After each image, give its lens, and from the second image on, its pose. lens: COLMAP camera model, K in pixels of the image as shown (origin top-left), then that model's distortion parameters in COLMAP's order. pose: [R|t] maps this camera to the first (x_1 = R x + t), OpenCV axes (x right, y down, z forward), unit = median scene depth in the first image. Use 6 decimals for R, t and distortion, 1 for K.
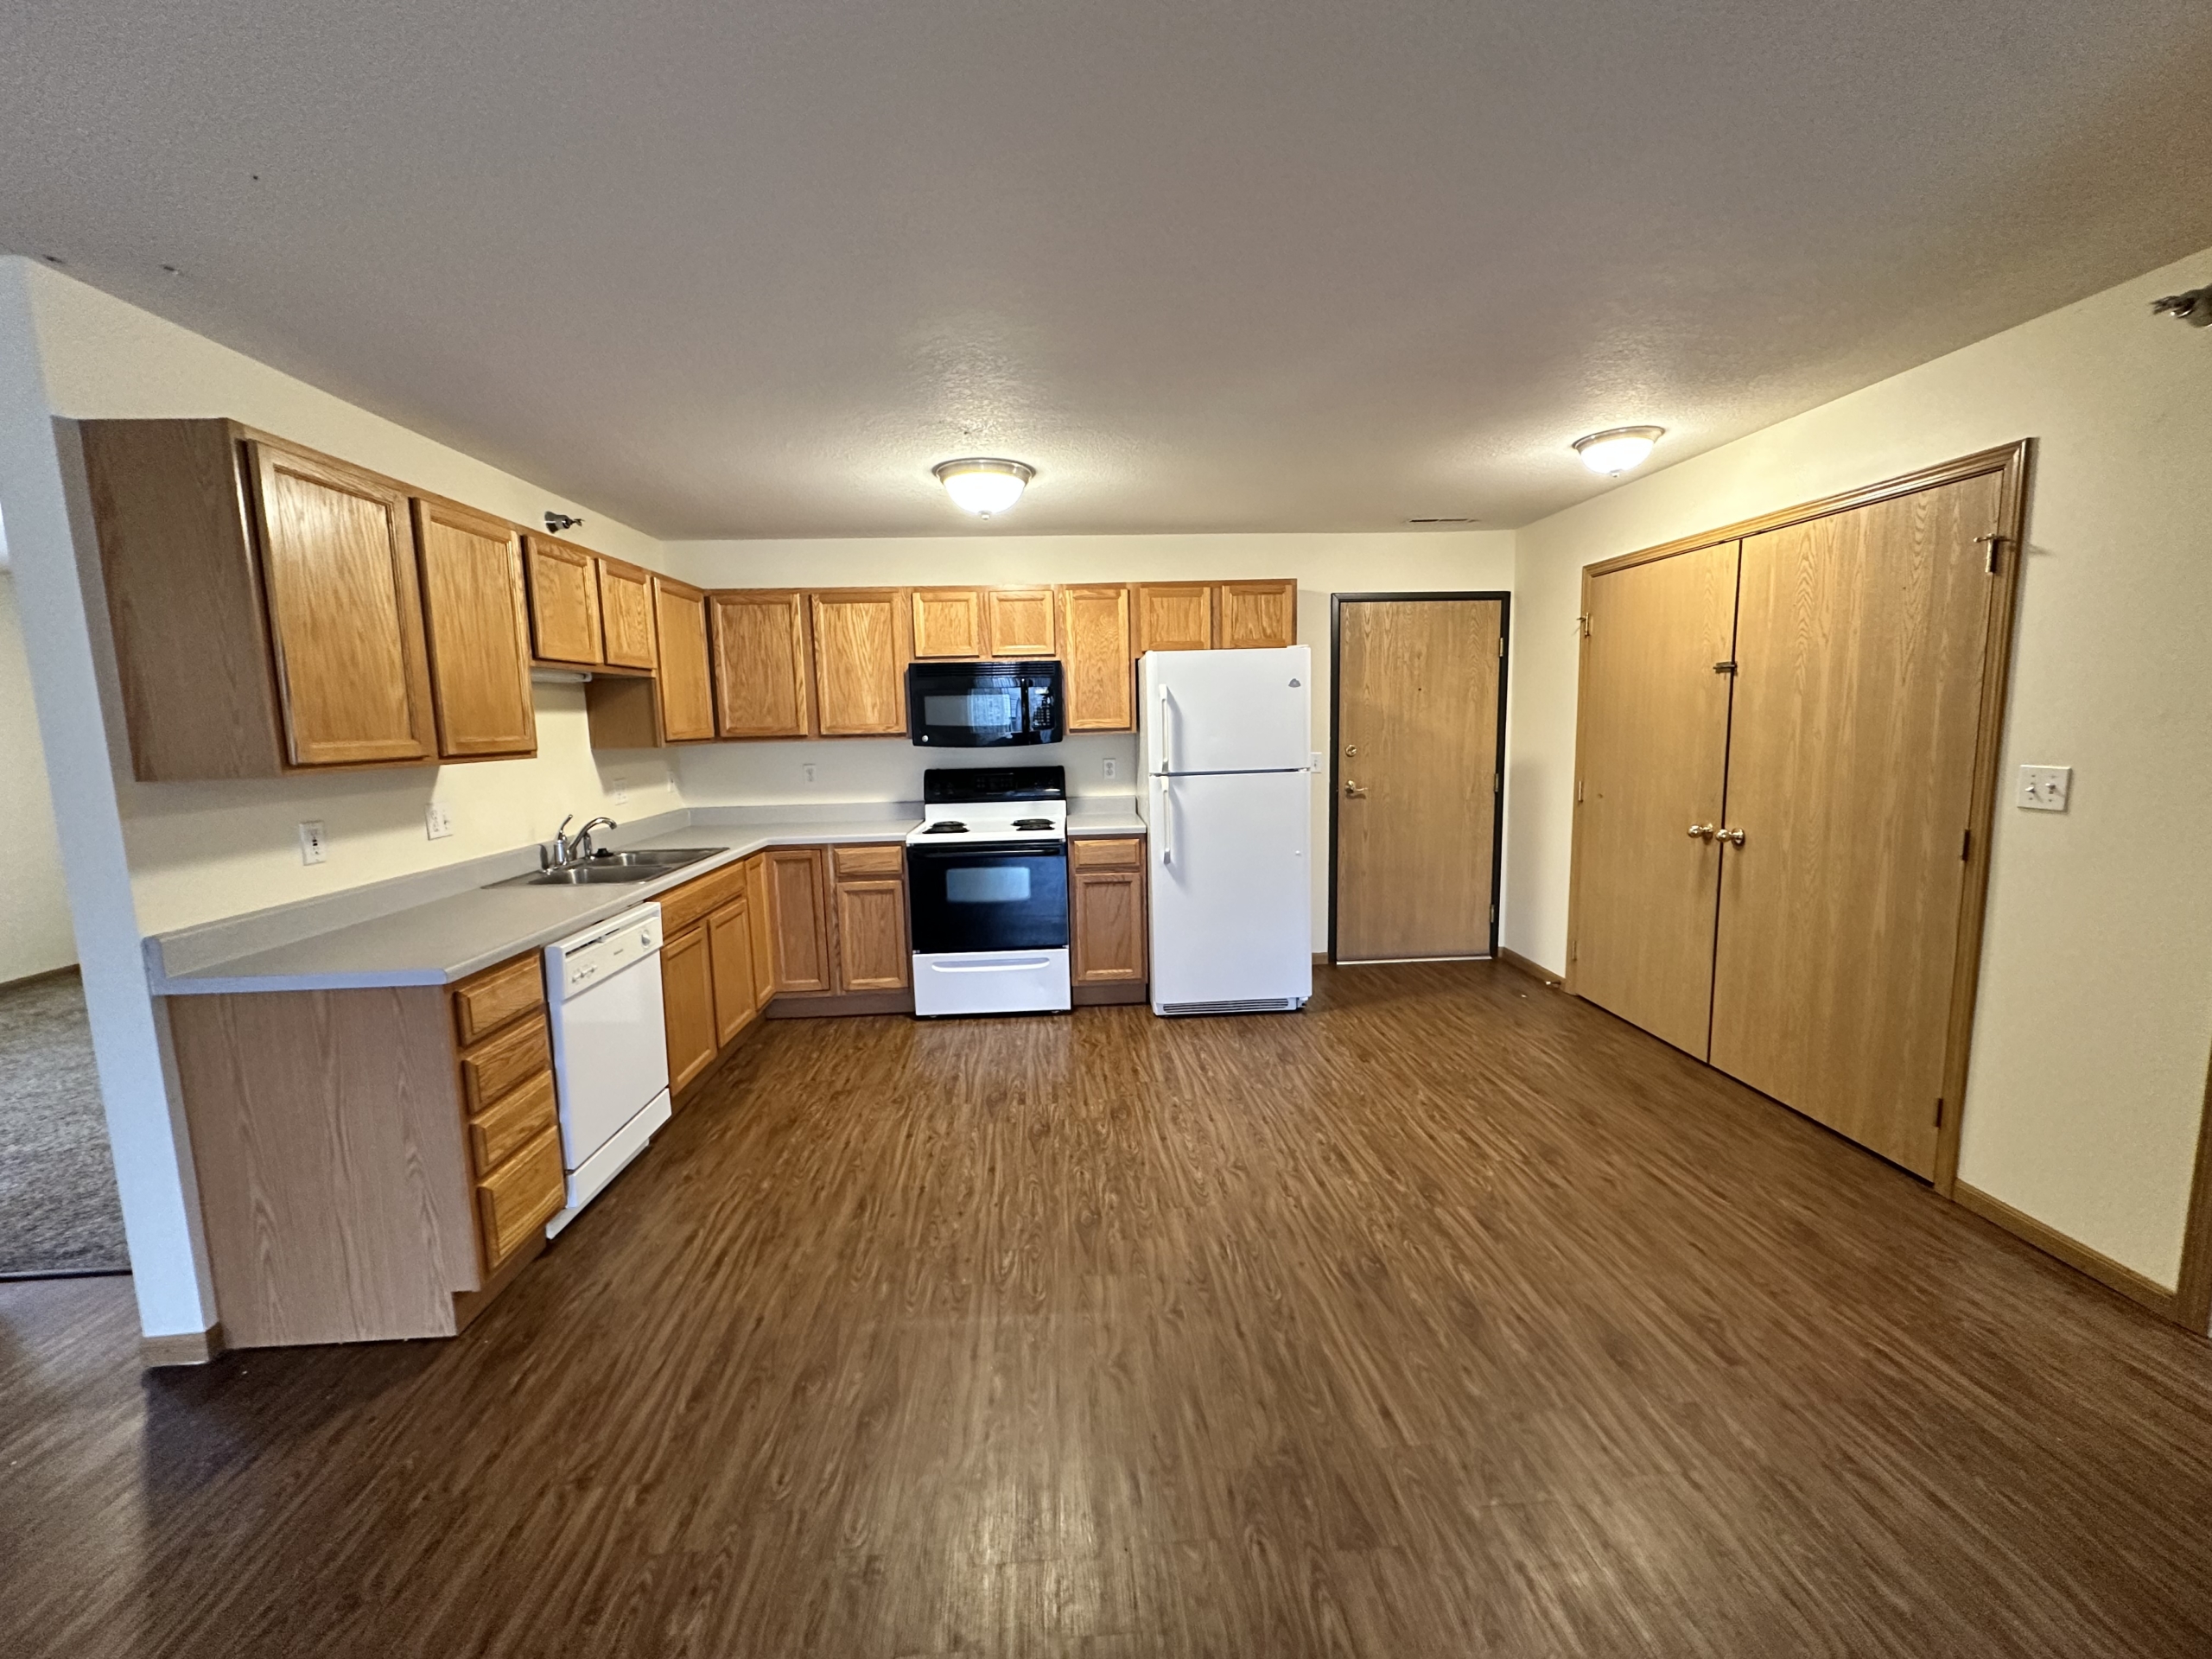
lens RADIAL K [[876.0, 0, 1104.9], [0, 876.0, 826.1], [0, 0, 1]] dist [-0.001385, -0.000236]
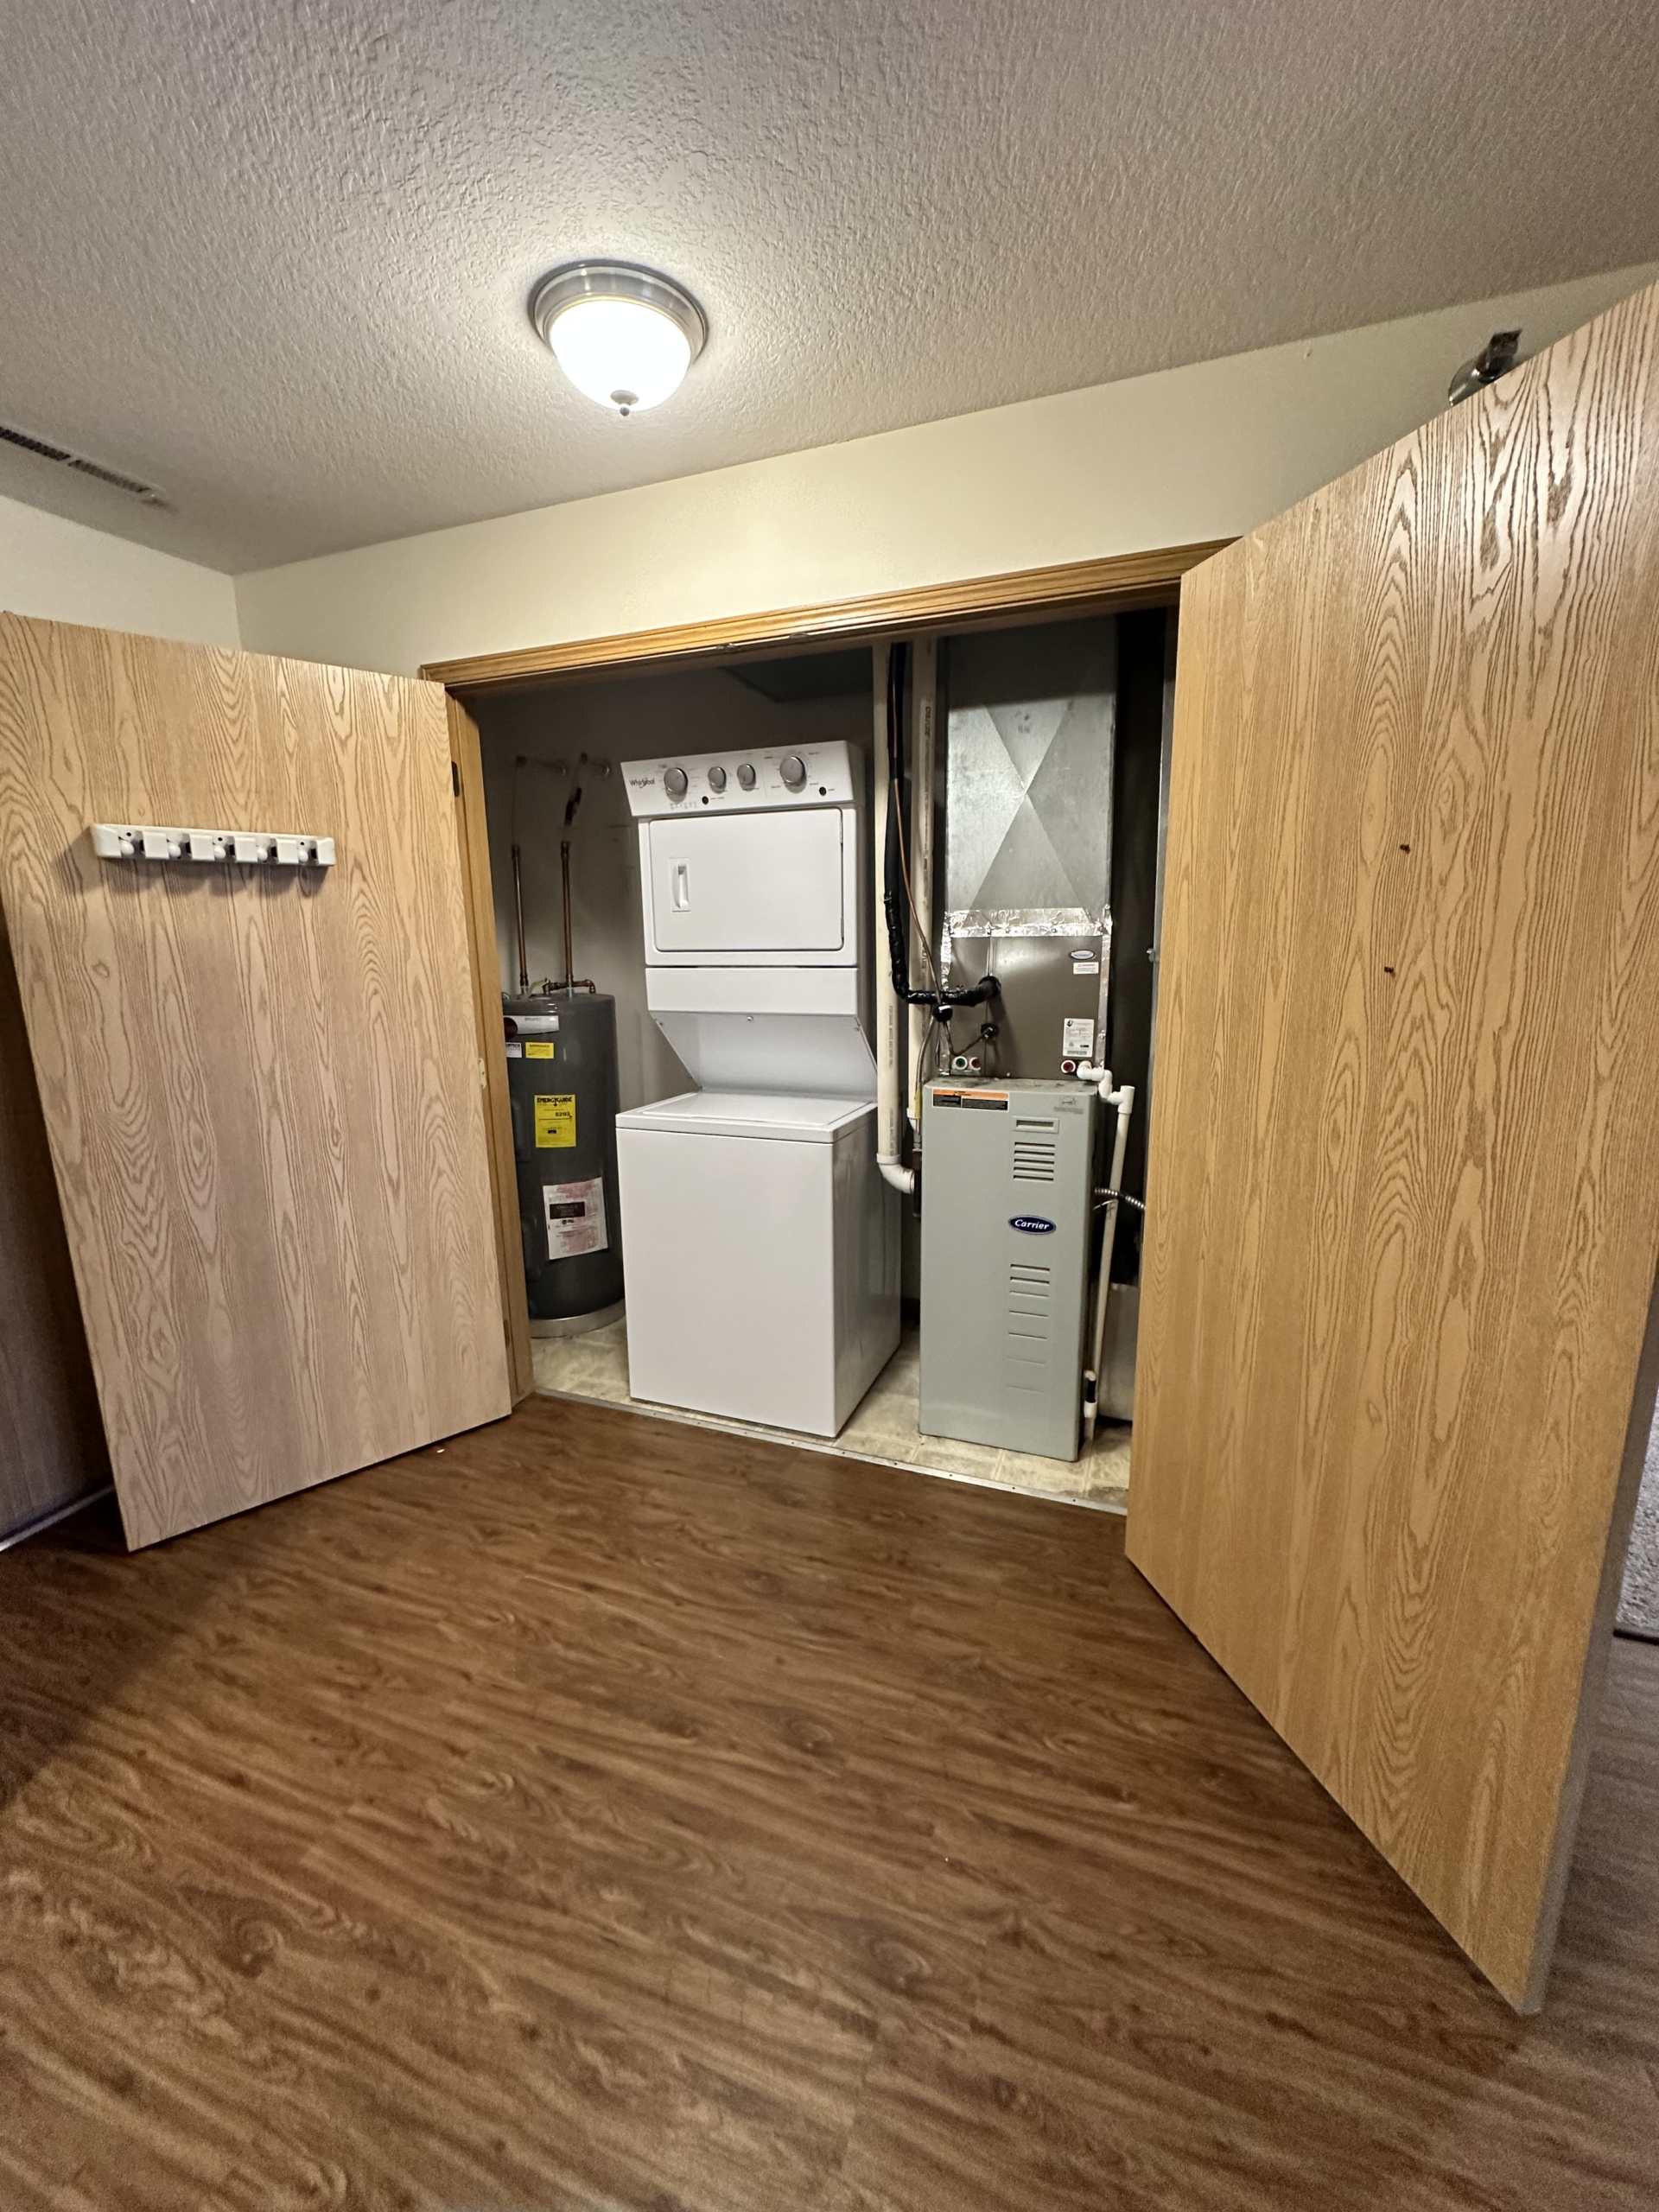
lens RADIAL K [[876.0, 0, 822.2], [0, 876.0, 1100.5], [0, 0, 1]] dist [-0.001385, -0.000236]
pose [[0.409114, -0.153383, 0.899499, 0.149138], [0.116939, 0.986456, 0.115024, -0.080058], [-0.904959, 0.058129, 0.421510, 0.706892]]
